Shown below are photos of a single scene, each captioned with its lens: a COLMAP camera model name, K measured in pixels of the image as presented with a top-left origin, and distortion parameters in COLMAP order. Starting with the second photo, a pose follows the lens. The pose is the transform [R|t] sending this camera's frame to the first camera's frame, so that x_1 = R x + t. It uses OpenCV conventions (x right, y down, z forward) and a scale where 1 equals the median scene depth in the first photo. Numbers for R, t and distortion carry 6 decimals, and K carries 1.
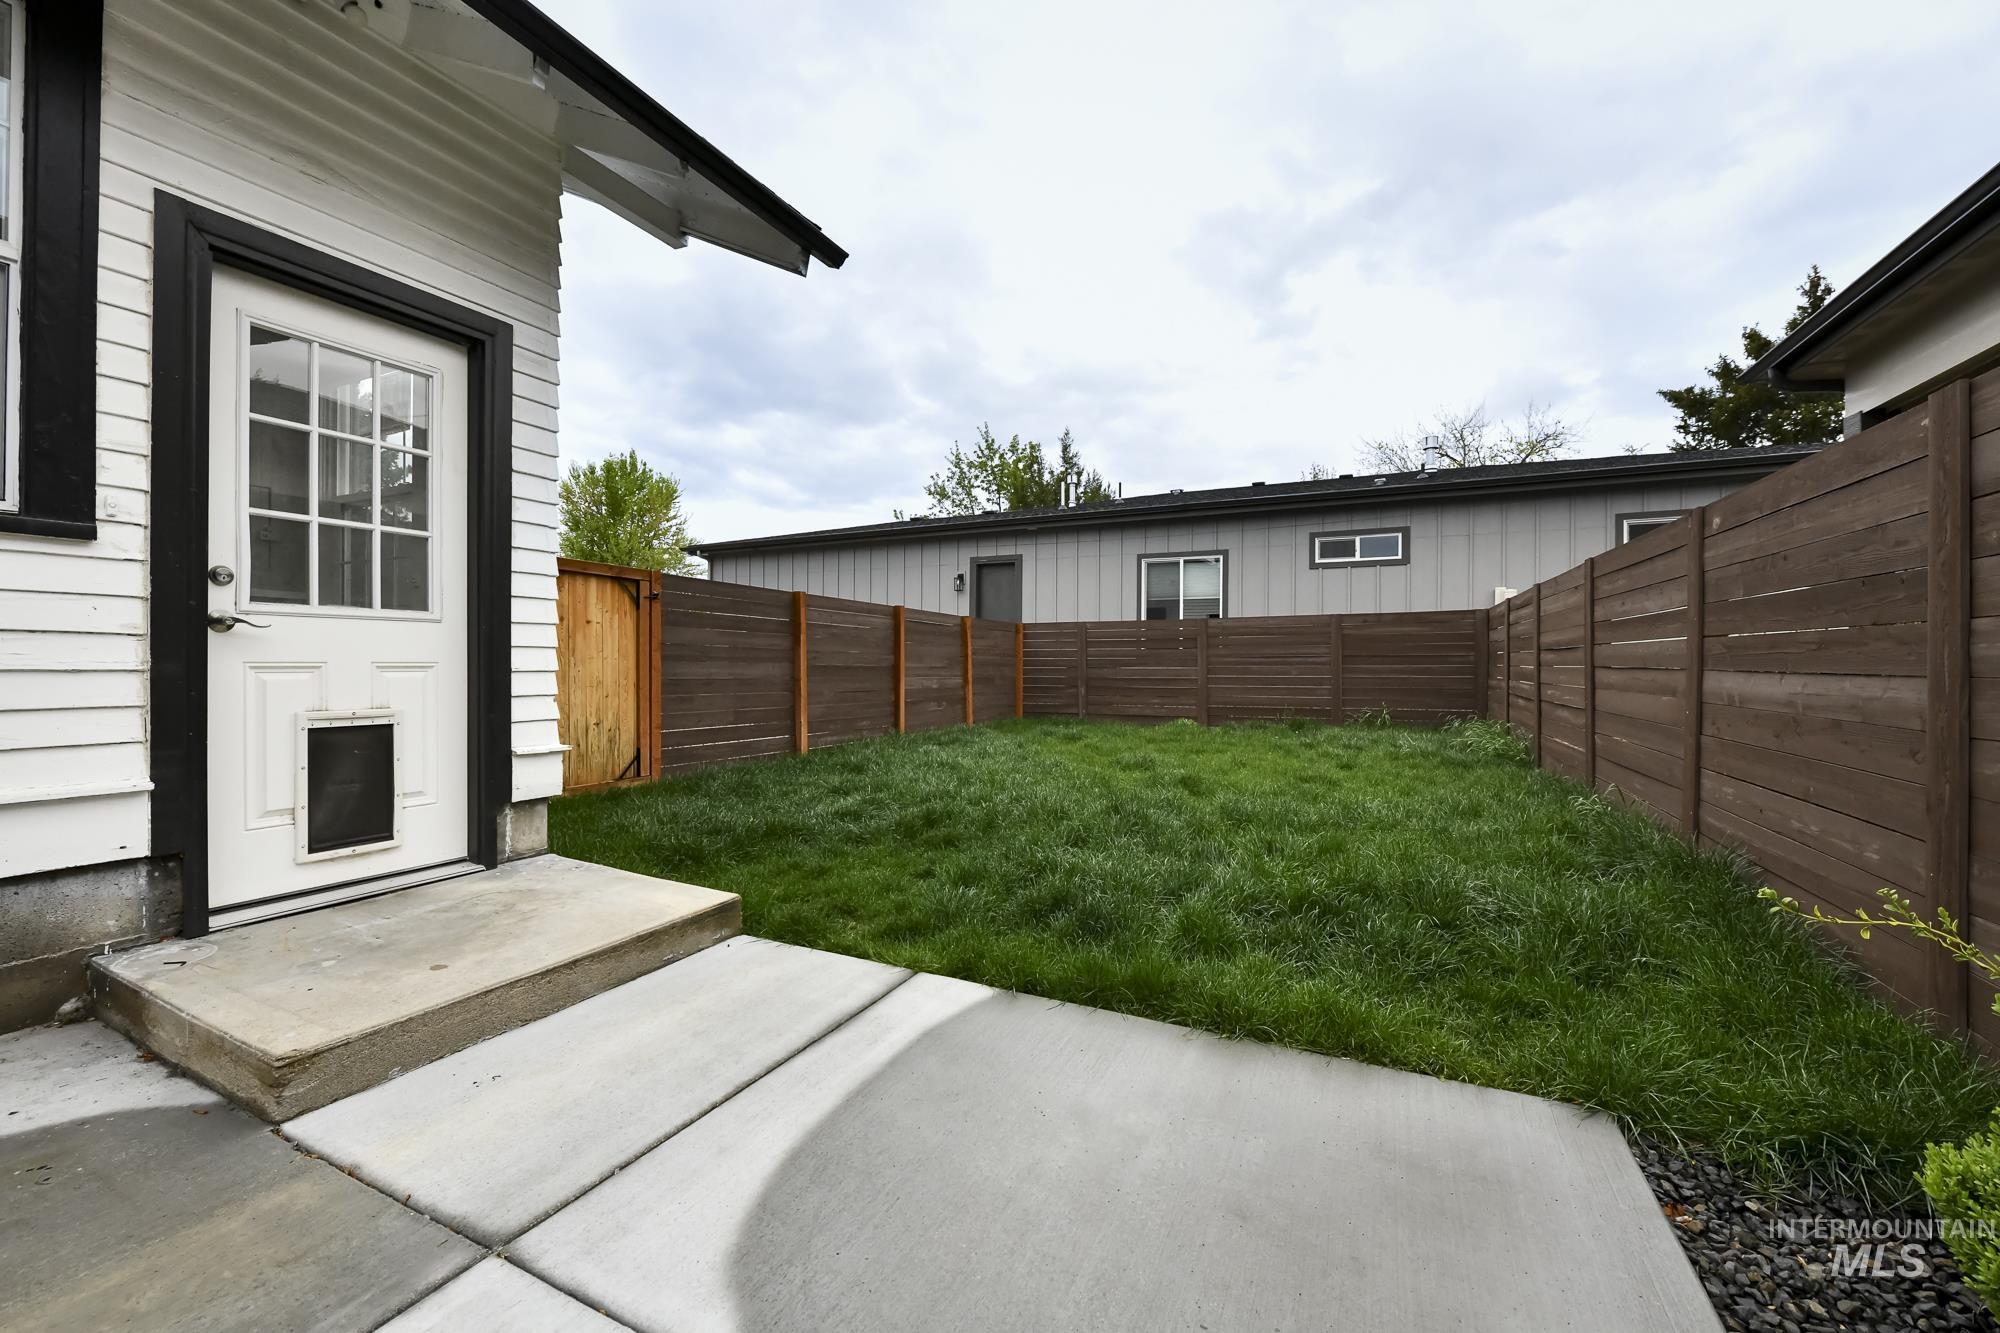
lens RADIAL K [[792.0, 0, 983.3], [0, 792.0, 663.0], [0, 0, 1]] dist [0.000603, 0.000025]
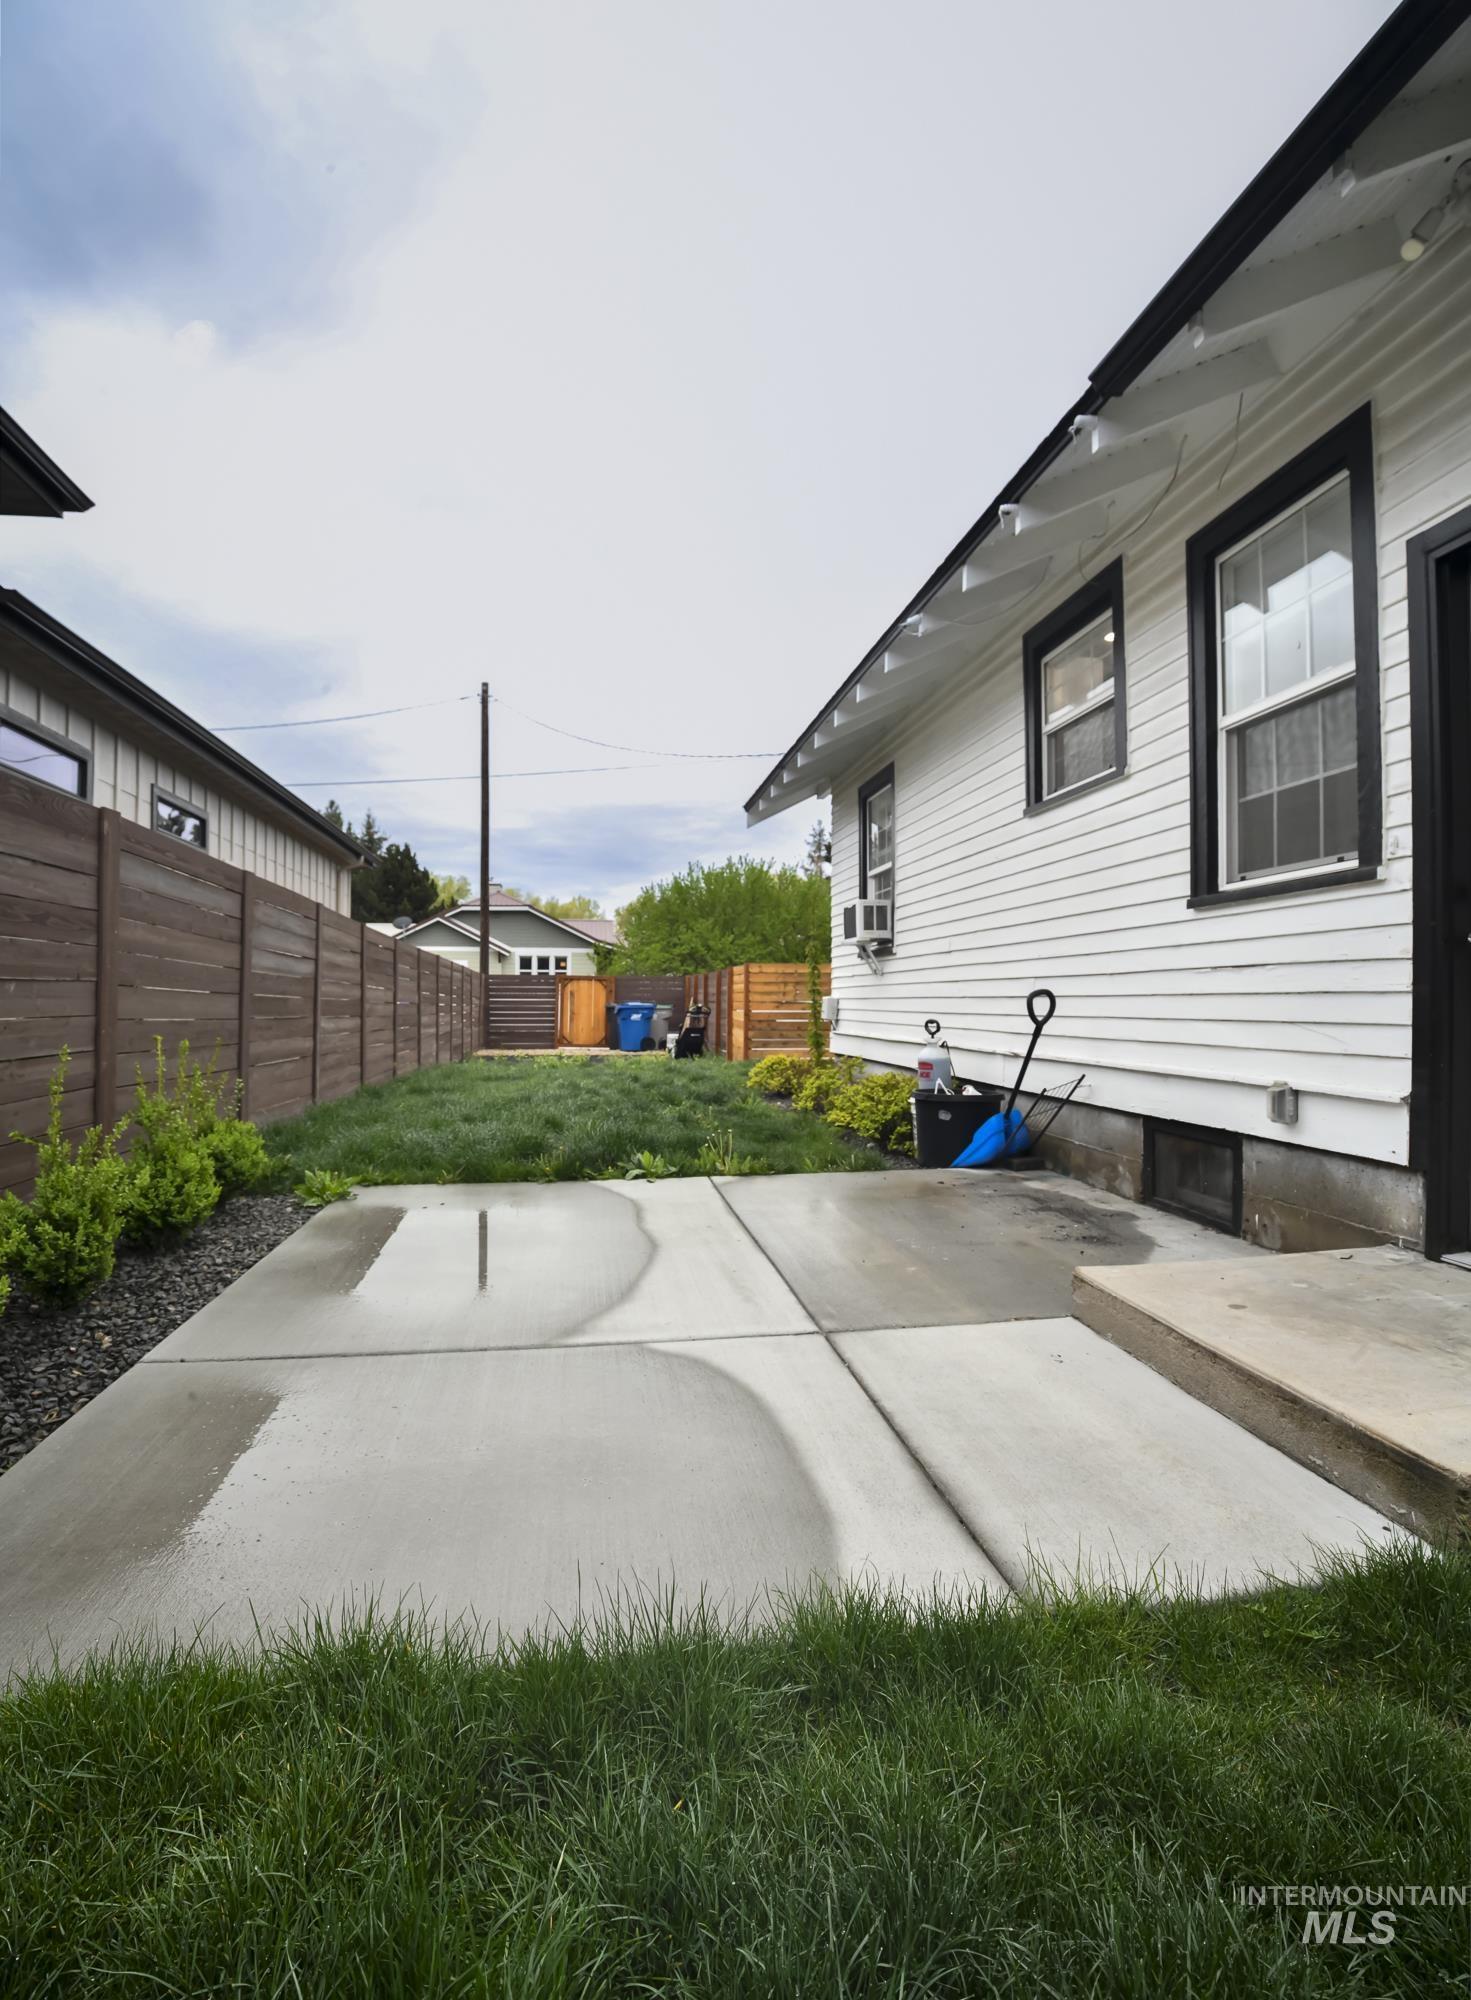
lens RADIAL K [[1021.0, 0, 727.6], [0, 1021.0, 1000.3], [0, 0, 1]] dist [-0.041448, 0.002455]
pose [[-0.819865, -0.007018, -0.572514, 0.494202], [-0.000934, 0.999940, -0.010919, 0.038120], [0.572556, -0.008417, -0.819823, 1.672260]]
